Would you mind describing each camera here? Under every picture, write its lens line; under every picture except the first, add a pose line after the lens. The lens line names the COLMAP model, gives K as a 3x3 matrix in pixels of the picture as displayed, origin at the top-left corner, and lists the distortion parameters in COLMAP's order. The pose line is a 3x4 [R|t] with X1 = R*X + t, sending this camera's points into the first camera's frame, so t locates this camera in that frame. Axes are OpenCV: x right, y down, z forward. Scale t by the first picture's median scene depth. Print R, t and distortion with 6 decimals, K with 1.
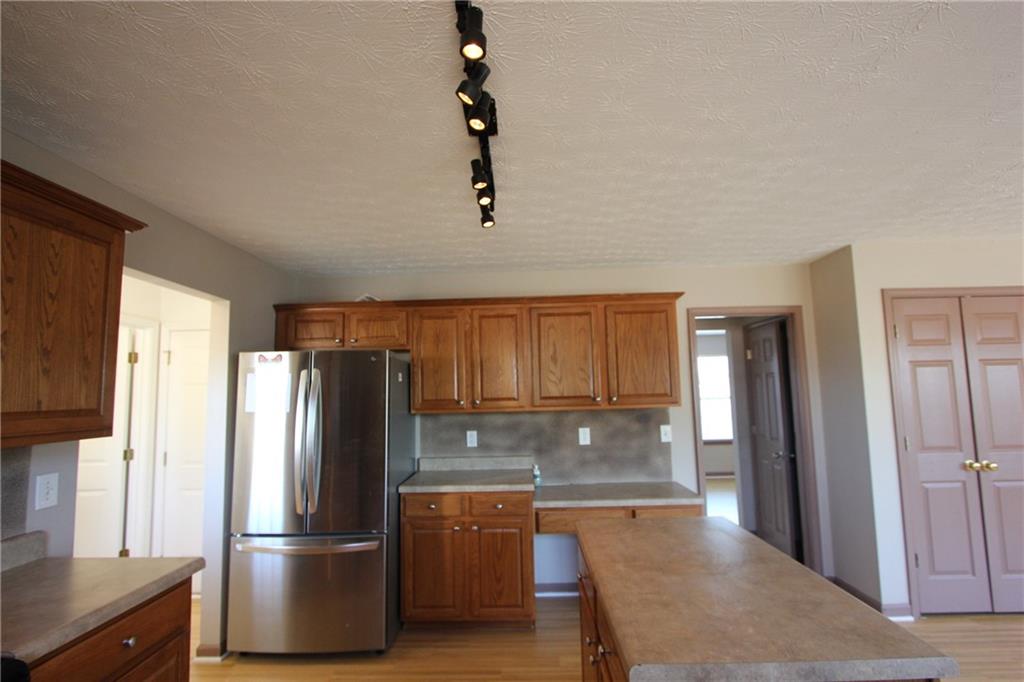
lens RADIAL K [[475.5, 0, 514.2], [0, 475.5, 347.1], [0, 0, 1]] dist [-0.013928, 0.001240]
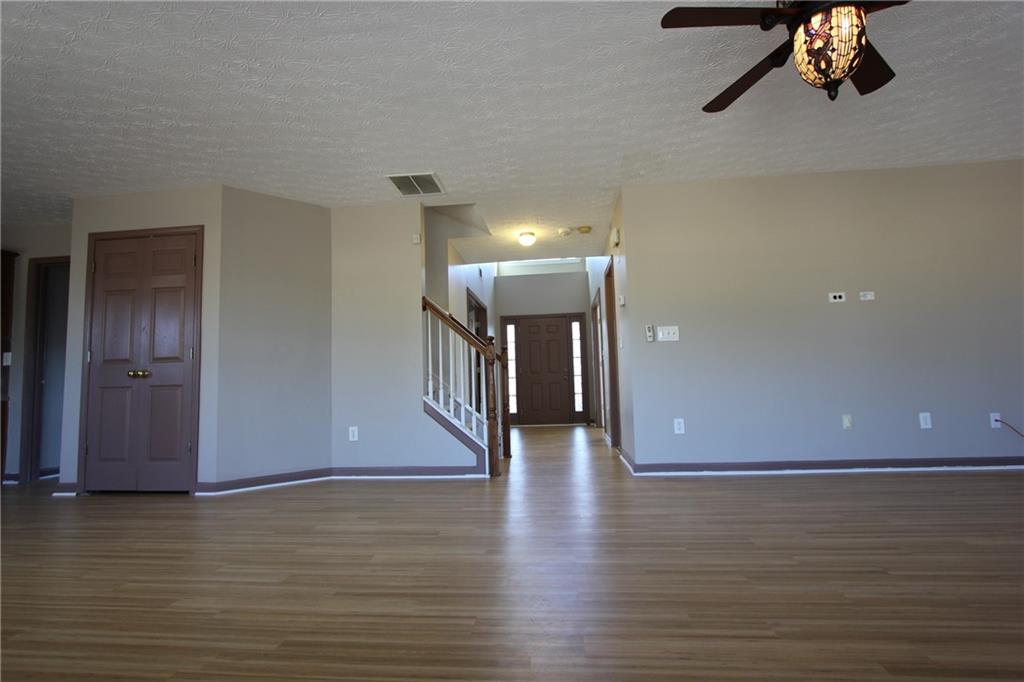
lens RADIAL K [[475.5, 0, 512.2], [0, 475.5, 341.5], [0, 0, 1]] dist [-0.013928, 0.001240]
pose [[0.997402, -0.010187, -0.071313, 2.001942], [0.011055, 0.999869, 0.011787, 0.162614], [0.071184, -0.012545, 0.997384, -0.149249]]
